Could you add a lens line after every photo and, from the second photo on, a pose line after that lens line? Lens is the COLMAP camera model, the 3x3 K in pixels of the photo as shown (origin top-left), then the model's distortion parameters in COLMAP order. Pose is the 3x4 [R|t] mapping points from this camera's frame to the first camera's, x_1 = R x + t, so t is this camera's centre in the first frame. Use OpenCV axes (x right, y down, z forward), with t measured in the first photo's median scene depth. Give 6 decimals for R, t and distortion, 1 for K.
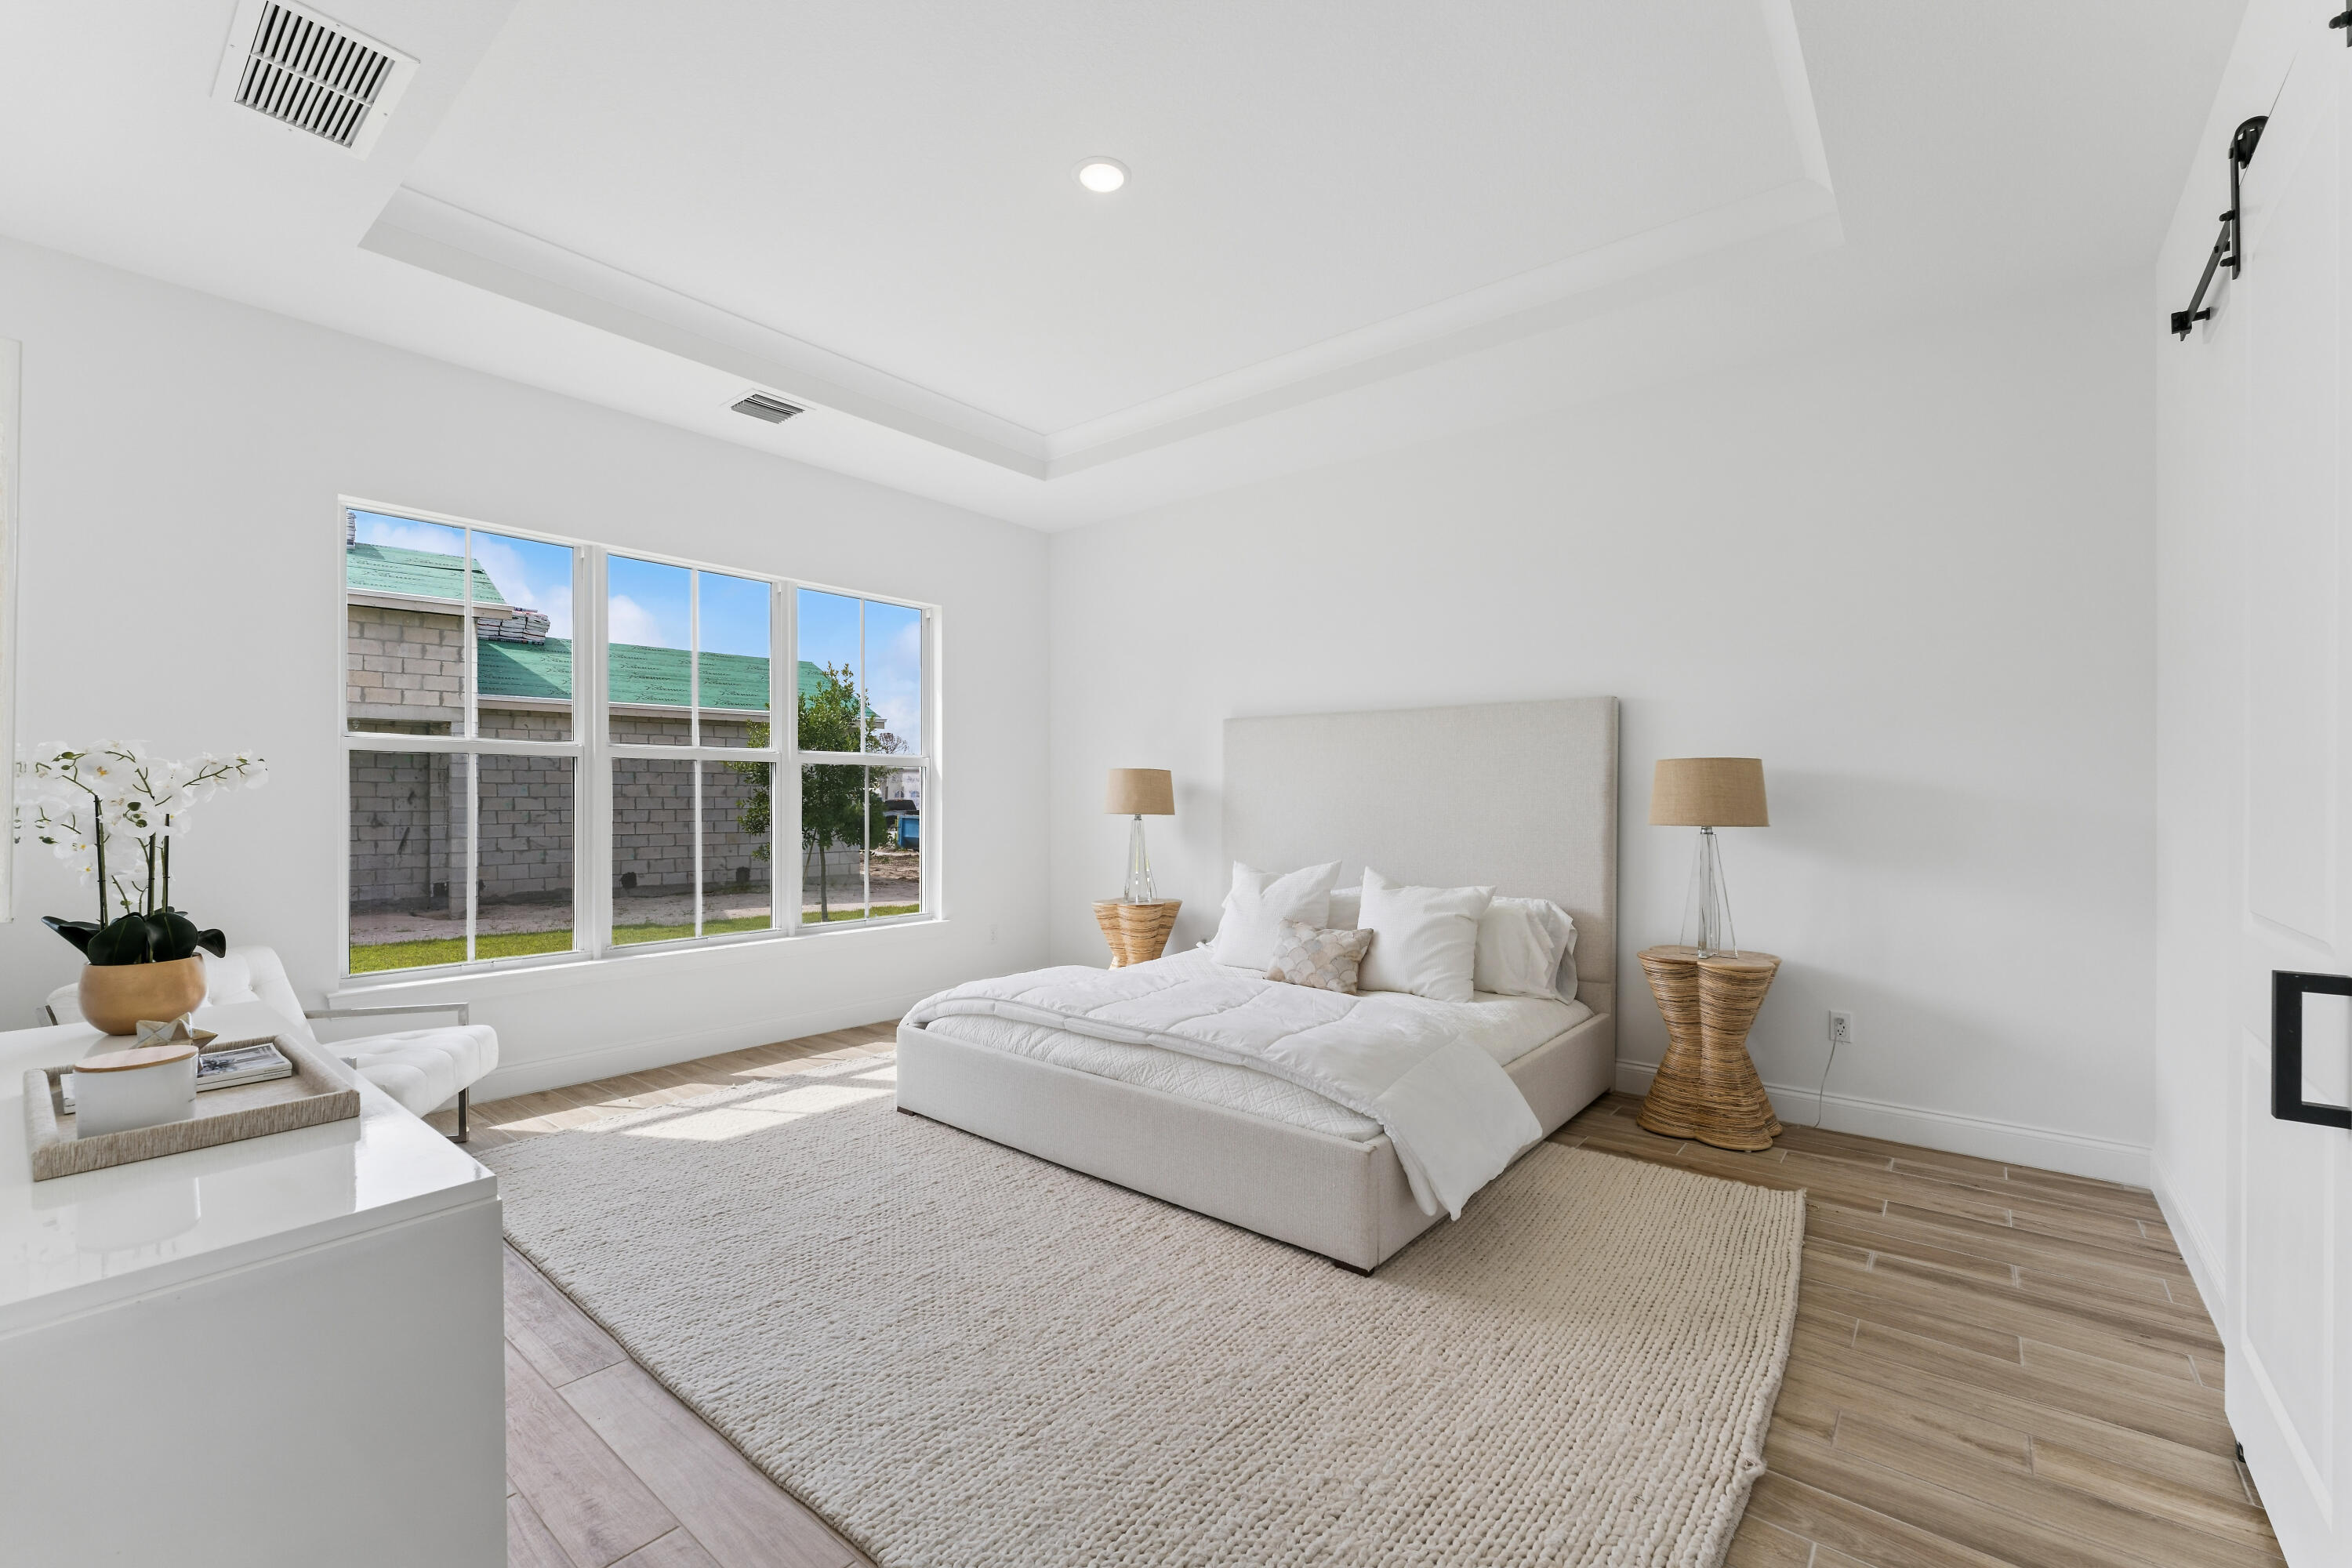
lens RADIAL K [[975.3, 0, 1158.1], [0, 975.3, 800.3], [0, 0, 1]] dist [-0.004469, -0.000185]
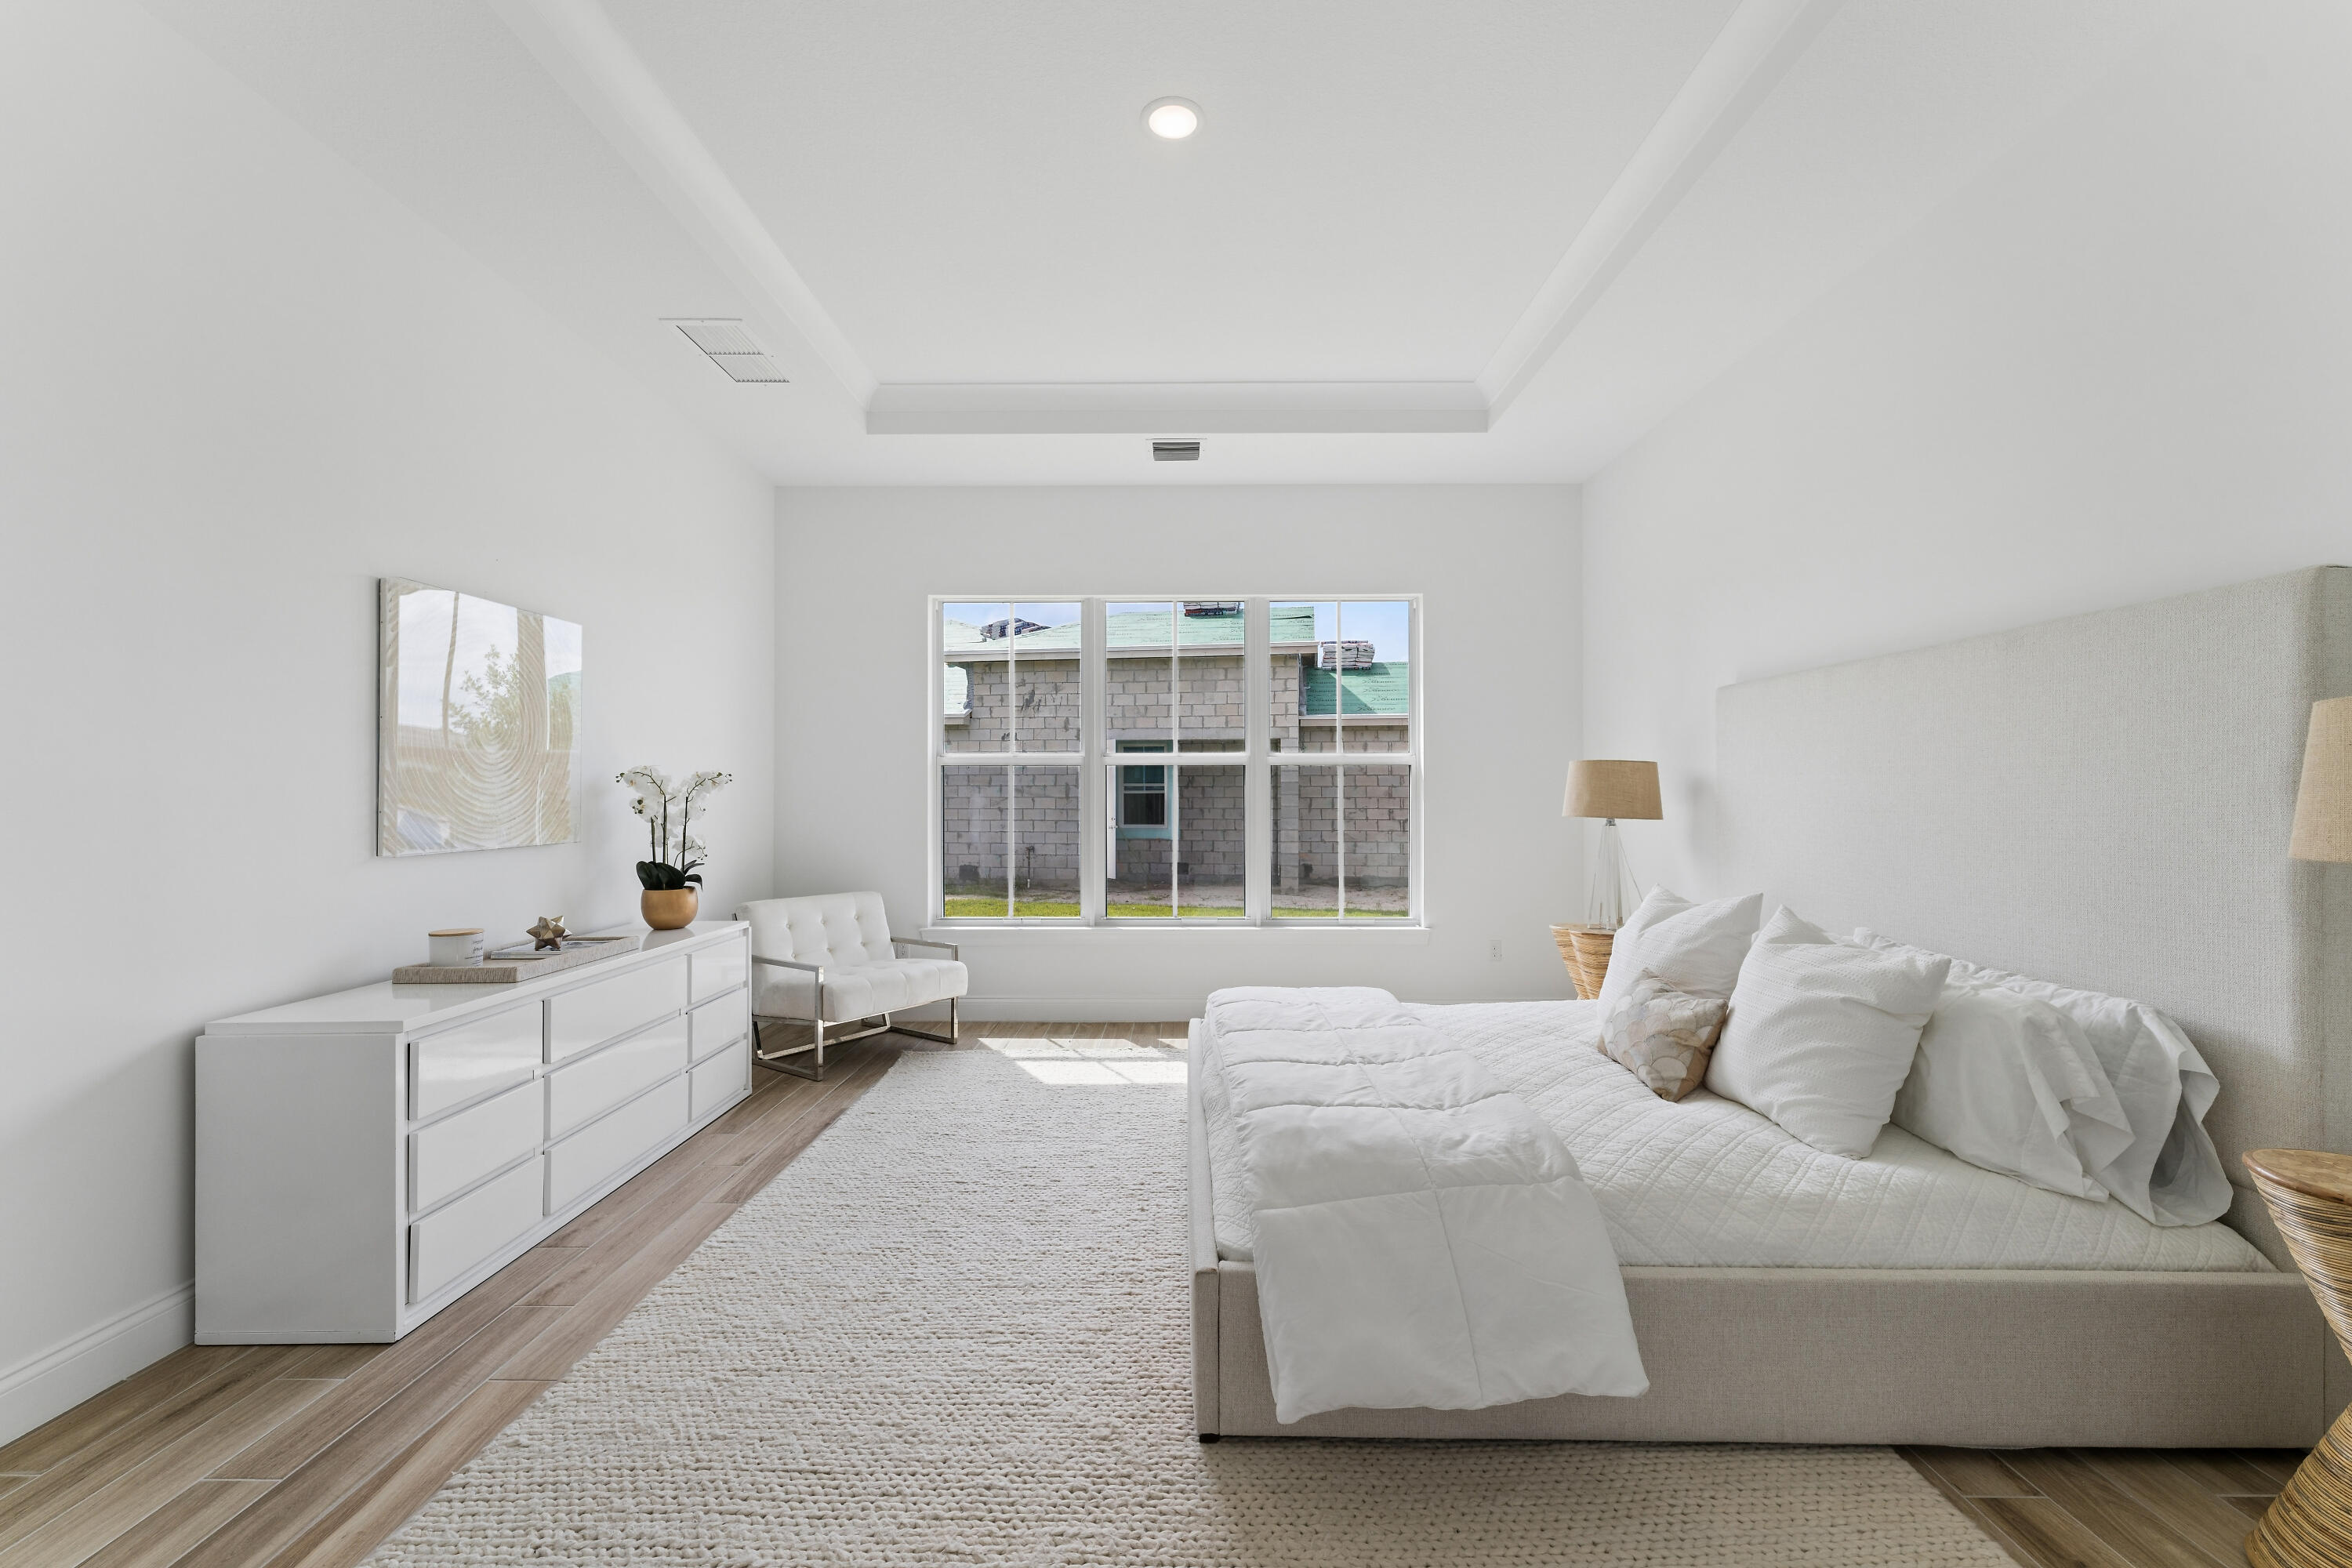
lens RADIAL K [[952.7, 0, 1167.4], [0, 952.7, 793.5], [0, 0, 1]] dist [0.002954, -0.000185]
pose [[0.633567, -0.004743, -0.773674, 0.465212], [-0.001179, 0.999974, -0.007096, 0.000522], [0.773687, 0.005408, 0.633545, 0.315103]]
